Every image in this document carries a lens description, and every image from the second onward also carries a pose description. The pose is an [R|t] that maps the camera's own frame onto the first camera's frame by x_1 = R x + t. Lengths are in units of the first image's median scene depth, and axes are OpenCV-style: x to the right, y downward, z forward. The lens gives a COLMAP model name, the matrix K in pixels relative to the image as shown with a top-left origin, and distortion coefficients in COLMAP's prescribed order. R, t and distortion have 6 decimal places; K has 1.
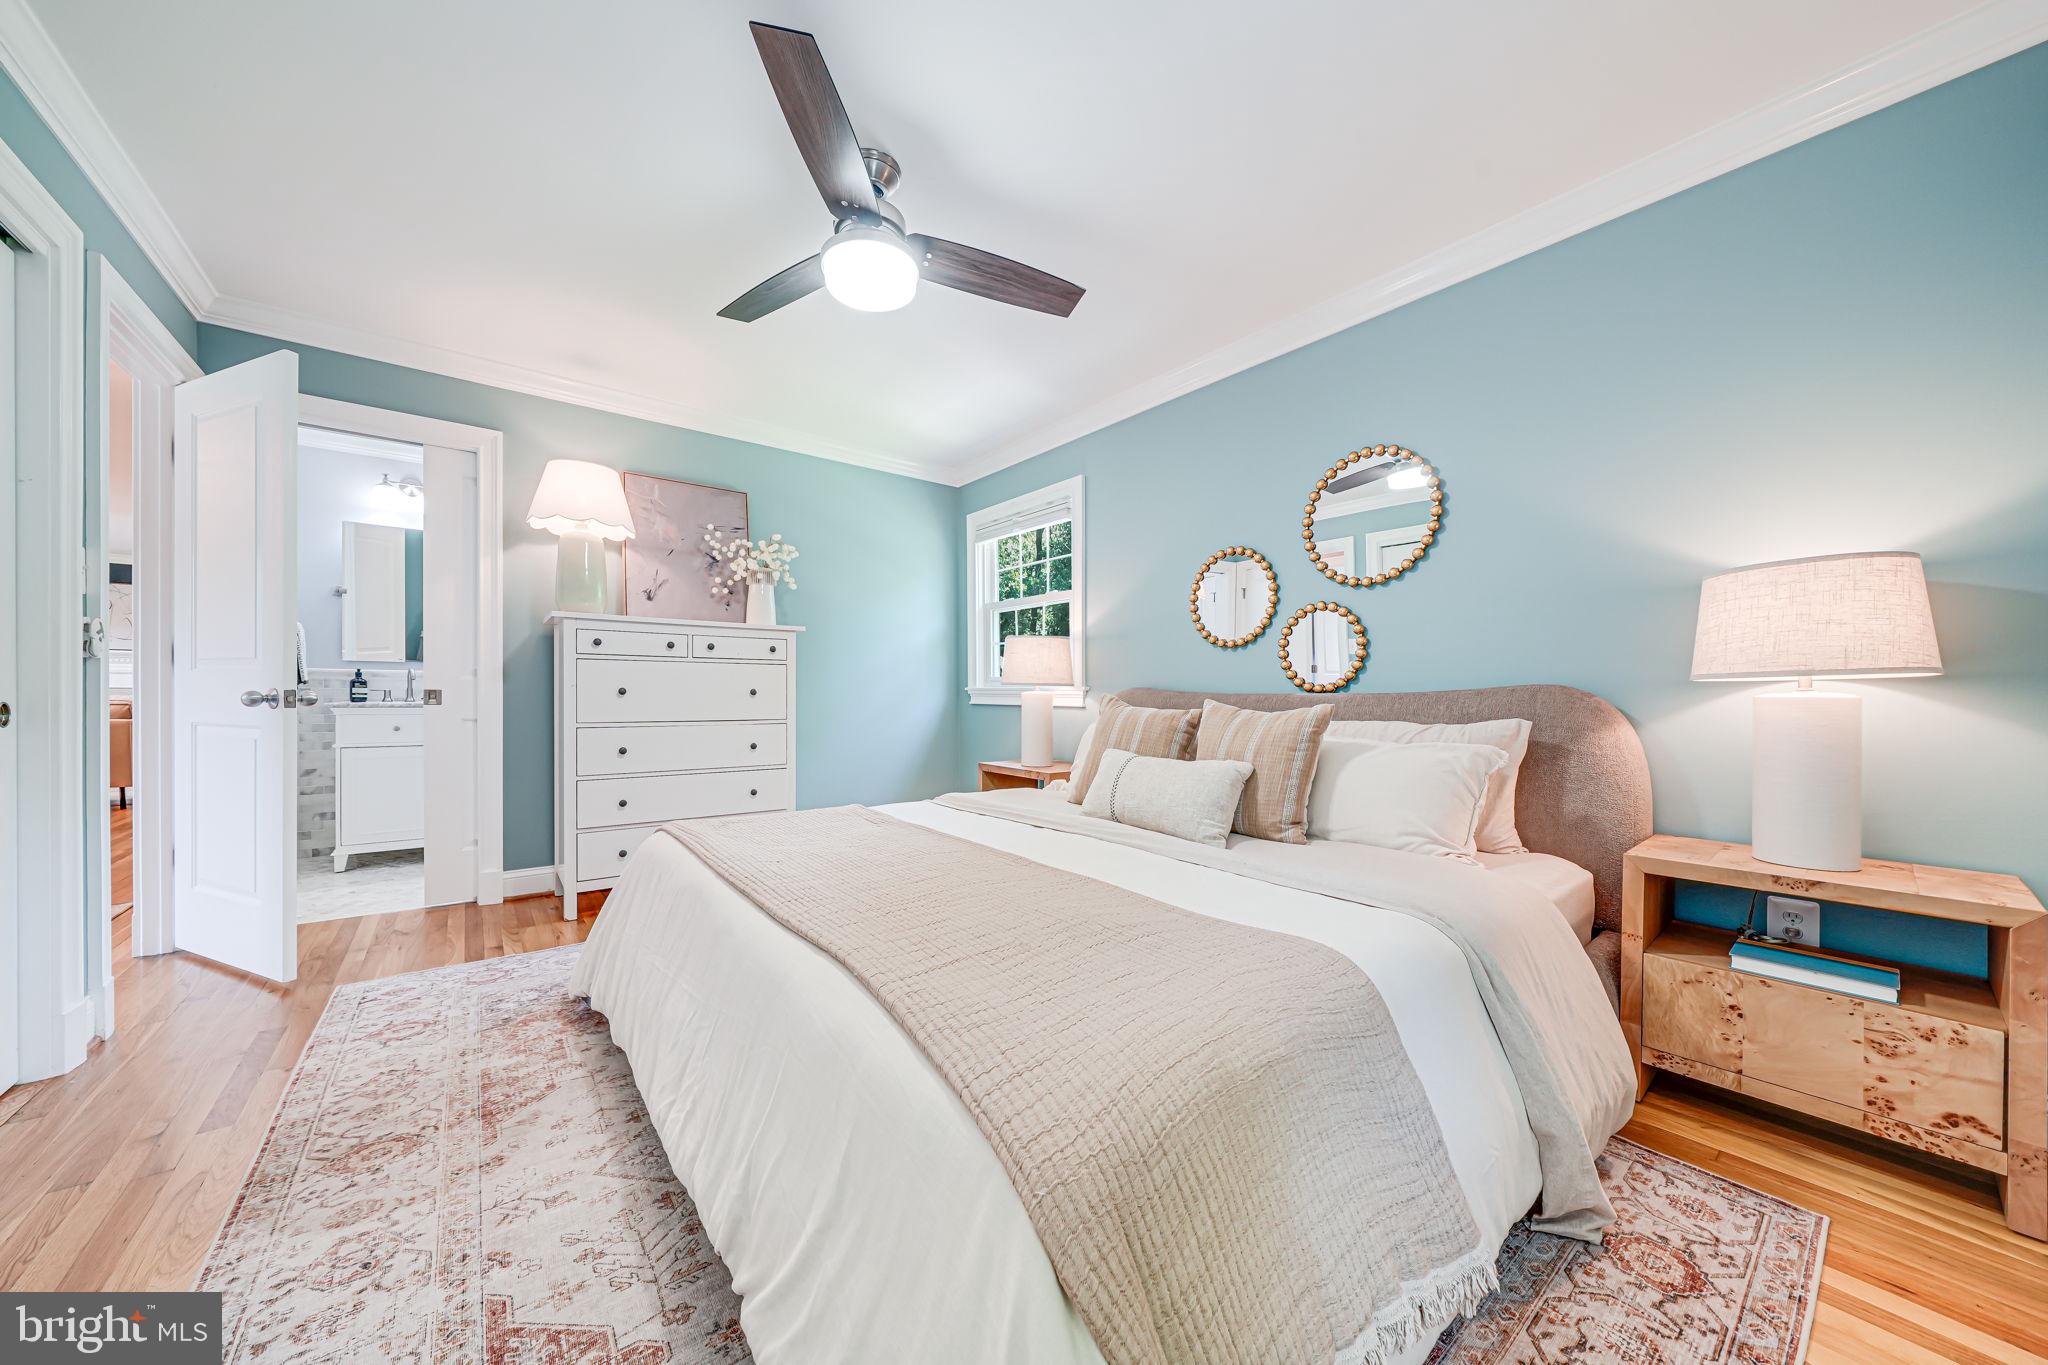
lens RADIAL K [[714.0, 0, 1021.1], [0, 714.0, 693.3], [0, 0, 1]] dist [0.000958, 0.000212]
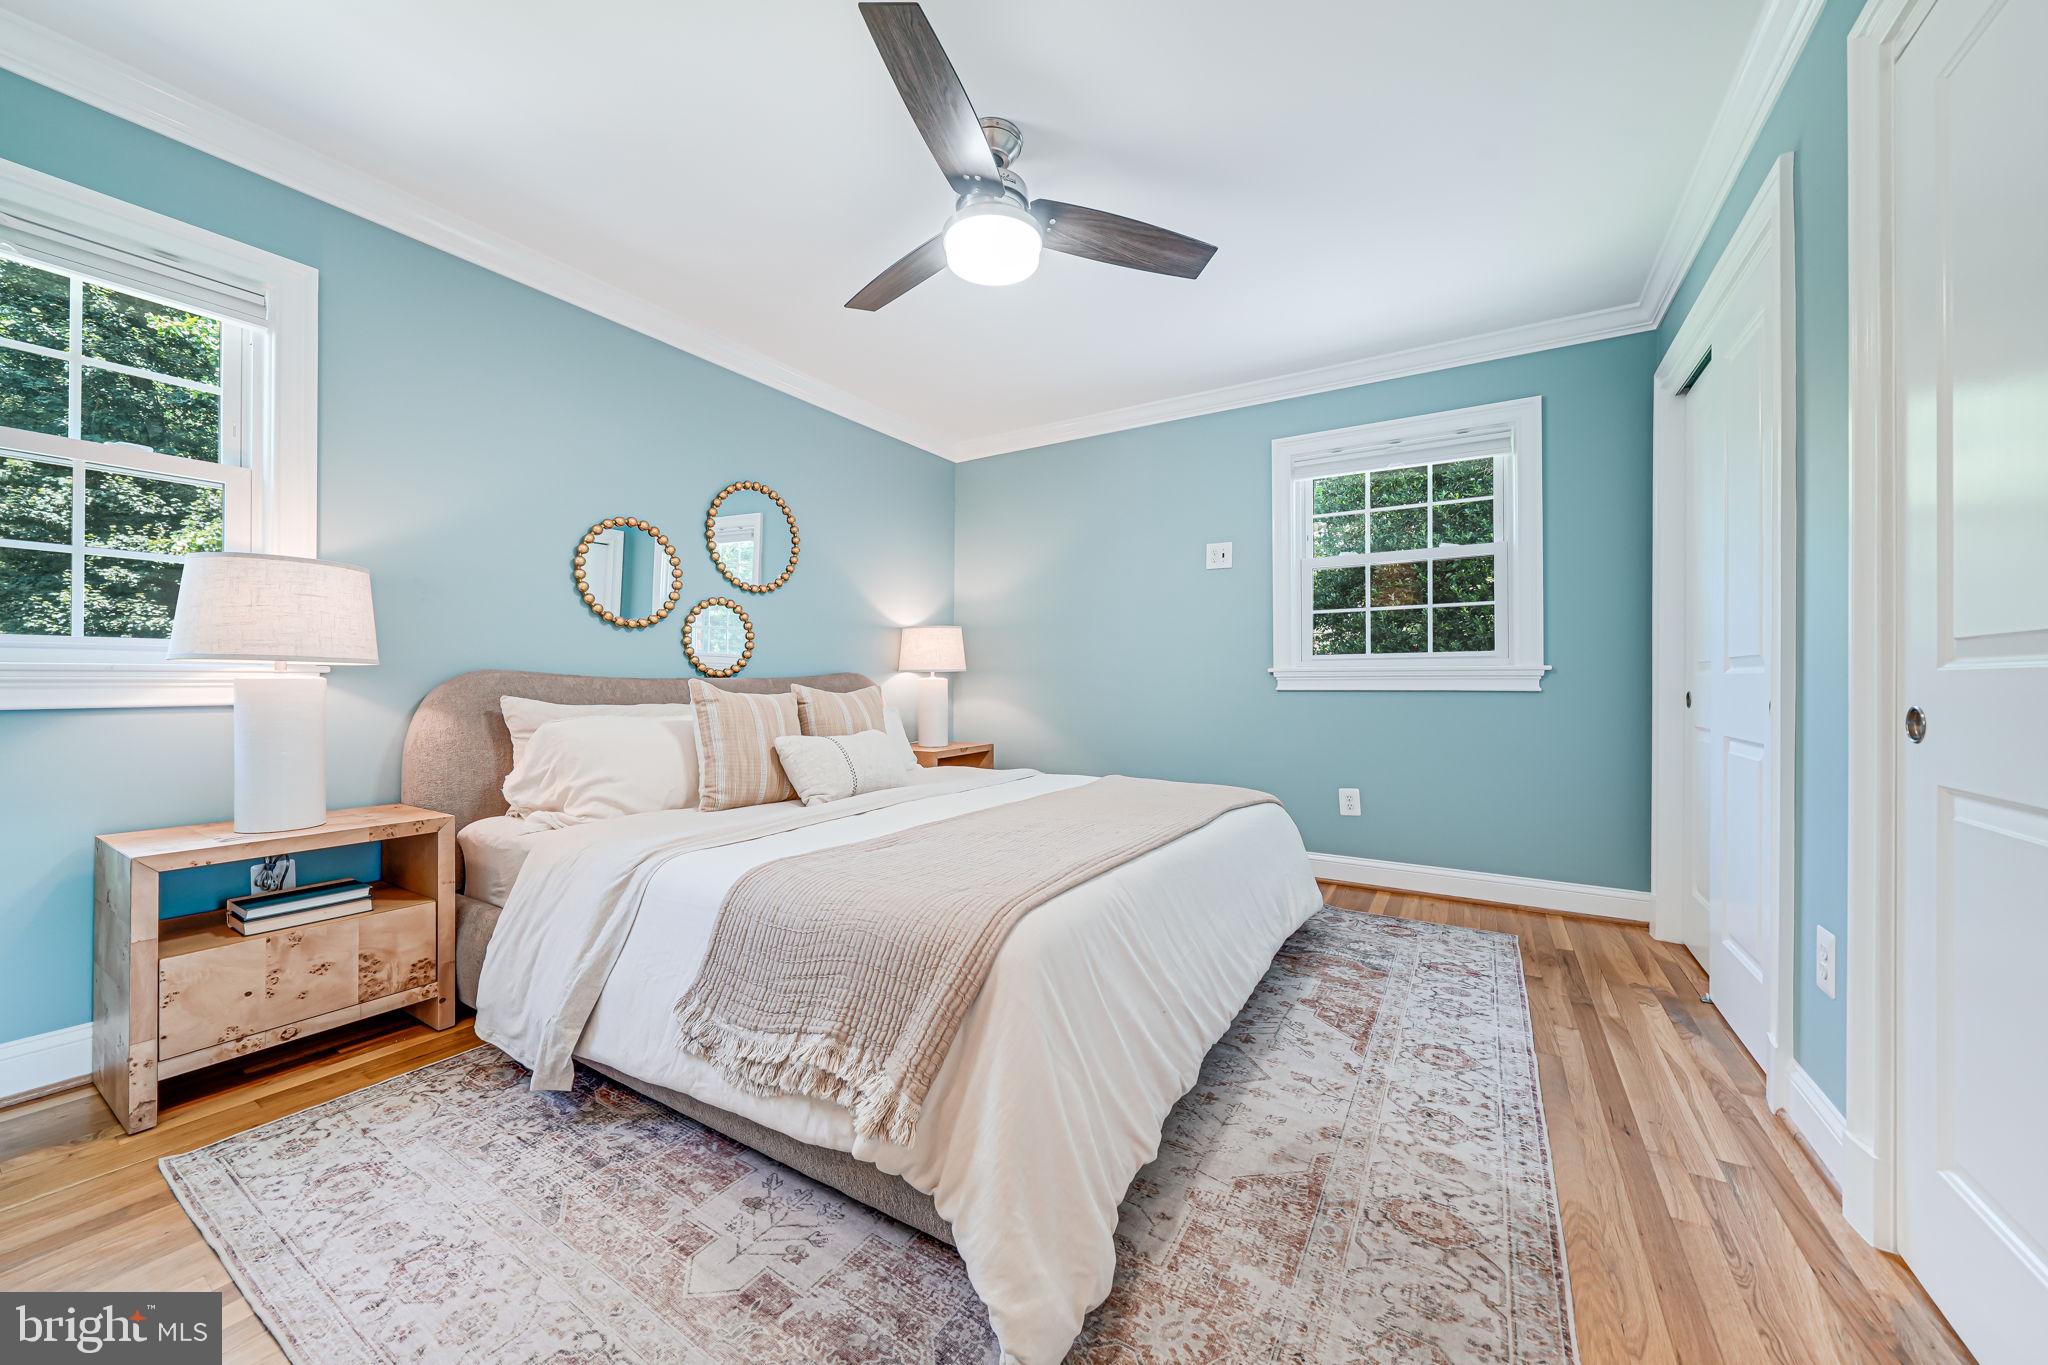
lens RADIAL K [[737.2, 0, 1026.7], [0, 737.2, 676.9], [0, 0, 1]] dist [-0.003670, -0.000186]
pose [[-0.356838, -0.000245, 0.934166, -1.409145], [-0.000009, 1.000000, 0.000258, -0.004099], [-0.934166, 0.000084, -0.356838, 1.599807]]
